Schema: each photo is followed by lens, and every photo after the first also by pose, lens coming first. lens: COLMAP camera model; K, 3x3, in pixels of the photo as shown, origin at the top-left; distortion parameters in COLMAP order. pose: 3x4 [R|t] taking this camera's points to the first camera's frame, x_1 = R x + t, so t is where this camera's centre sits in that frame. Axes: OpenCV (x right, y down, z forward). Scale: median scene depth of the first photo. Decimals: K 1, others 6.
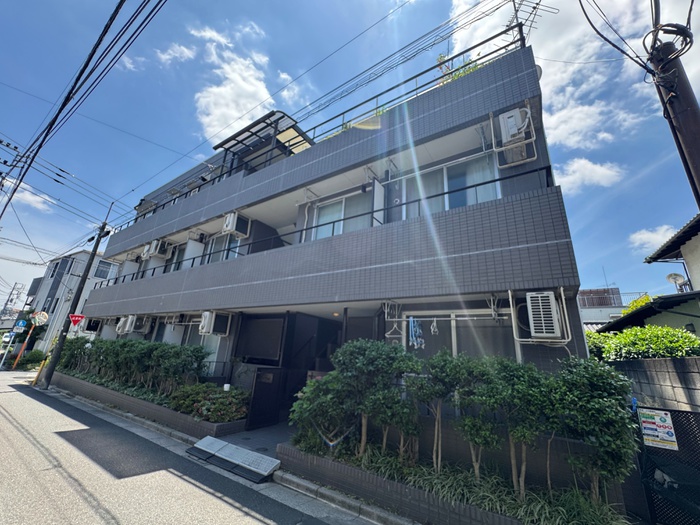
lens RADIAL K [[307.4, 0, 350.0], [0, 307.4, 262.5], [0, 0, 1]] dist [-0.001017, -0.000365]
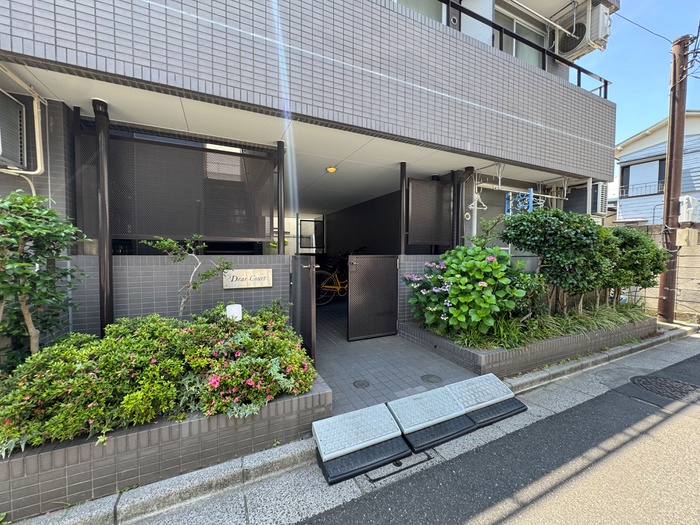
lens RADIAL K [[280.4, 0, 350.0], [0, 280.4, 262.5], [0, 0, 1]] dist [-0.000018, -0.000144]
pose [[0.487443, -0.117294, 0.865241, -0.994970], [-0.238458, 0.935384, 0.261141, 0.336882], [-0.839963, -0.333615, 0.427977, 1.168579]]
